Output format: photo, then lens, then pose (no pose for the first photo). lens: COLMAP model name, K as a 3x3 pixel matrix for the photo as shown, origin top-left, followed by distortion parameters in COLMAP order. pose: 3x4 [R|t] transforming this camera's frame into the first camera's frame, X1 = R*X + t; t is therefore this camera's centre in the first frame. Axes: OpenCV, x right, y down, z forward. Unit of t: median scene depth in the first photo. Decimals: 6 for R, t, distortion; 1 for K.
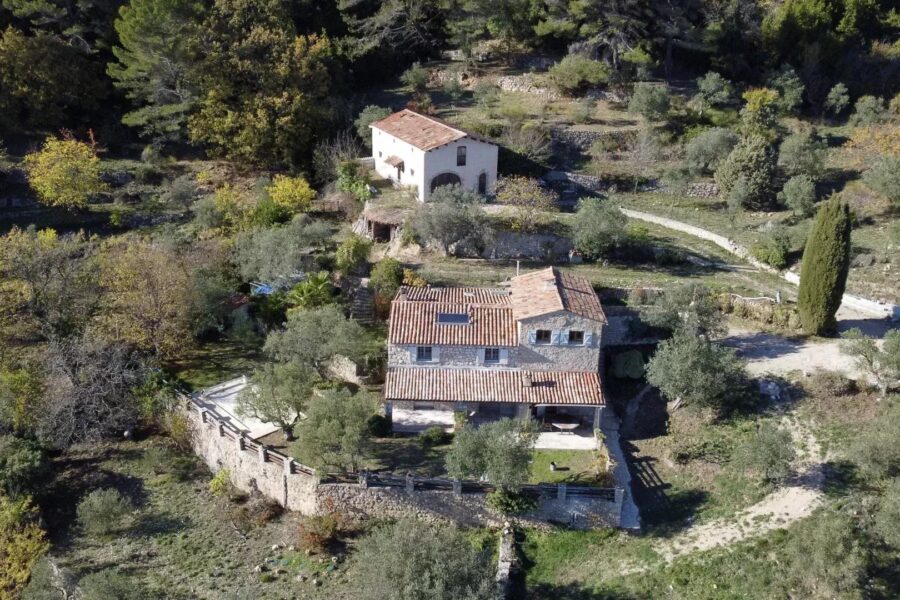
lens RADIAL K [[813.6, 0, 446.6], [0, 813.6, 306.1], [0, 0, 1]] dist [-0.005240, -0.008410]
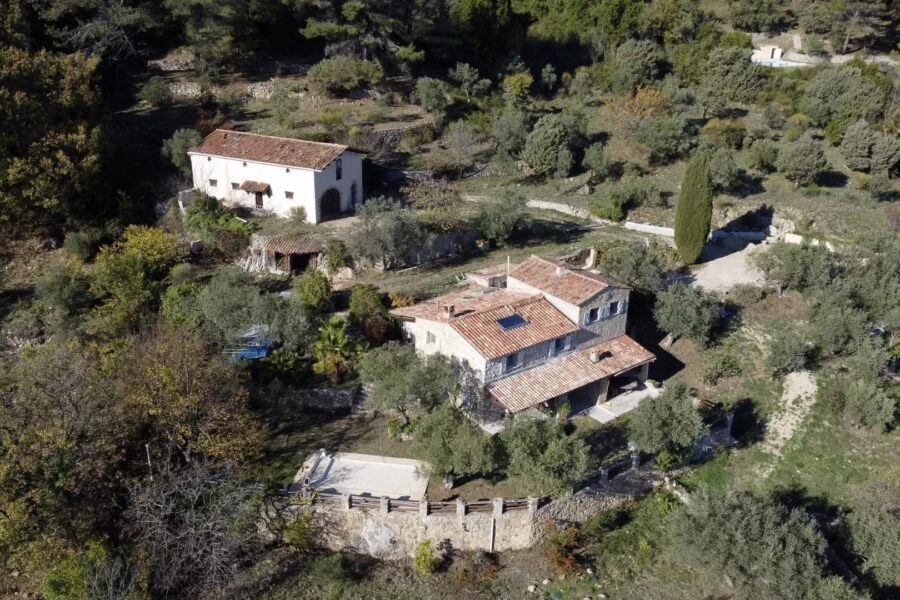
lens RADIAL K [[813.6, 0, 445.1], [0, 813.6, 302.2], [0, 0, 1]] dist [-0.005240, -0.008410]
pose [[0.781348, -0.241990, 0.575271, -0.613179], [0.235809, 0.967909, 0.086873, -0.112011], [-0.577832, 0.067776, 0.813337, 0.203619]]
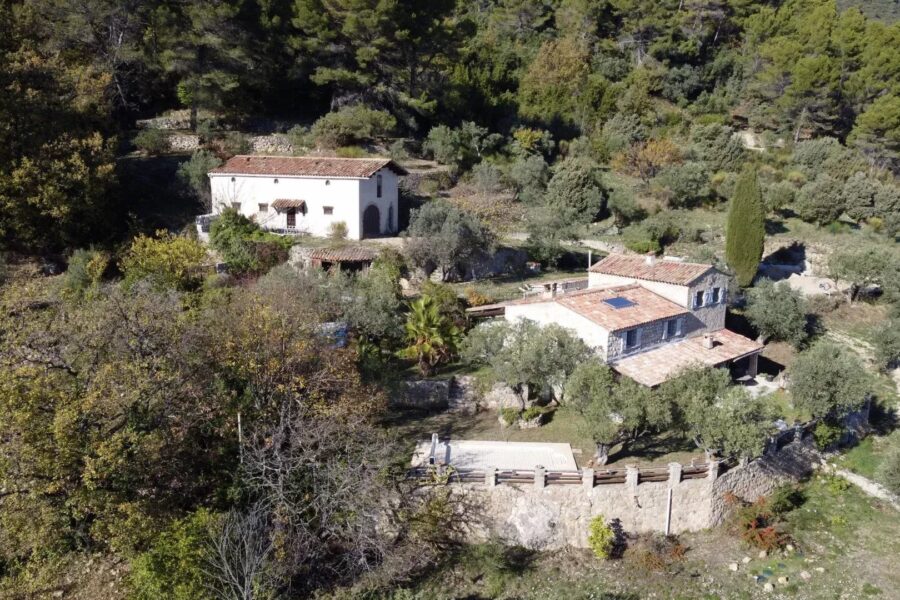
lens RADIAL K [[813.6, 0, 444.1], [0, 813.6, 300.9], [0, 0, 1]] dist [-0.005240, -0.008410]
pose [[0.706226, -0.139832, 0.694040, -0.728544], [0.269590, 0.959563, -0.080995, 0.033482], [-0.654649, 0.244307, 0.715366, 0.455113]]
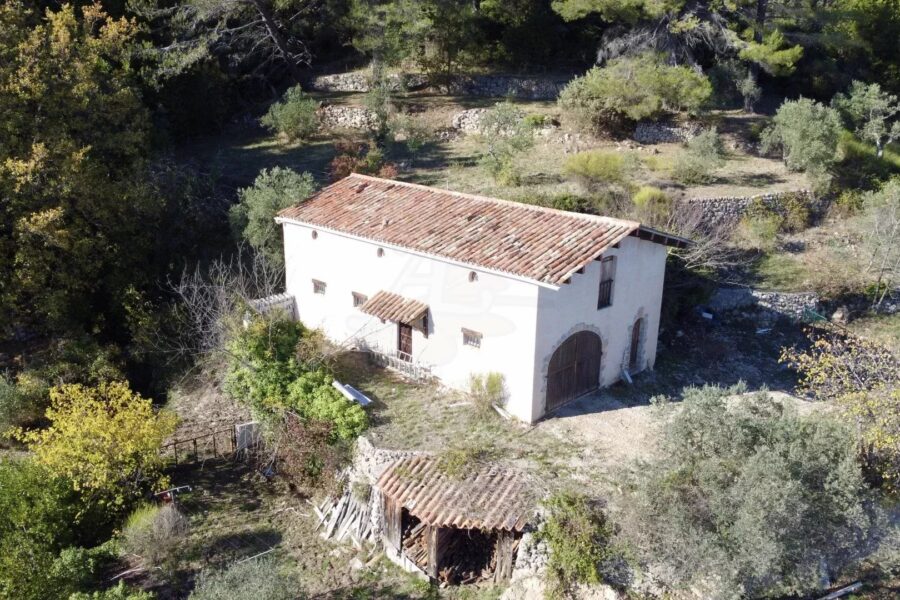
lens RADIAL K [[813.6, 0, 445.4], [0, 813.6, 300.2], [0, 0, 1]] dist [-0.005240, -0.008410]
pose [[0.936987, -0.102854, 0.333880, -0.225806], [0.134206, 0.988322, -0.072172, -0.206528], [-0.322558, 0.112433, 0.939848, 0.876361]]
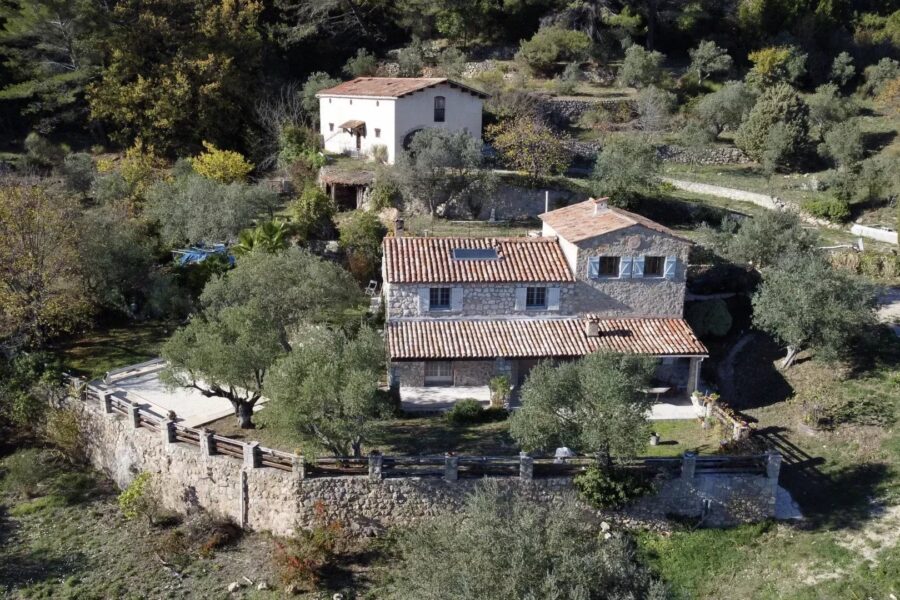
lens RADIAL K [[813.6, 0, 447.3], [0, 813.6, 302.9], [0, 0, 1]] dist [-0.005240, -0.008410]
pose [[0.992870, -0.032341, 0.114732, -0.094274], [0.046800, 0.990969, -0.125662, 0.138896], [-0.109632, 0.130135, 0.985416, 0.297931]]
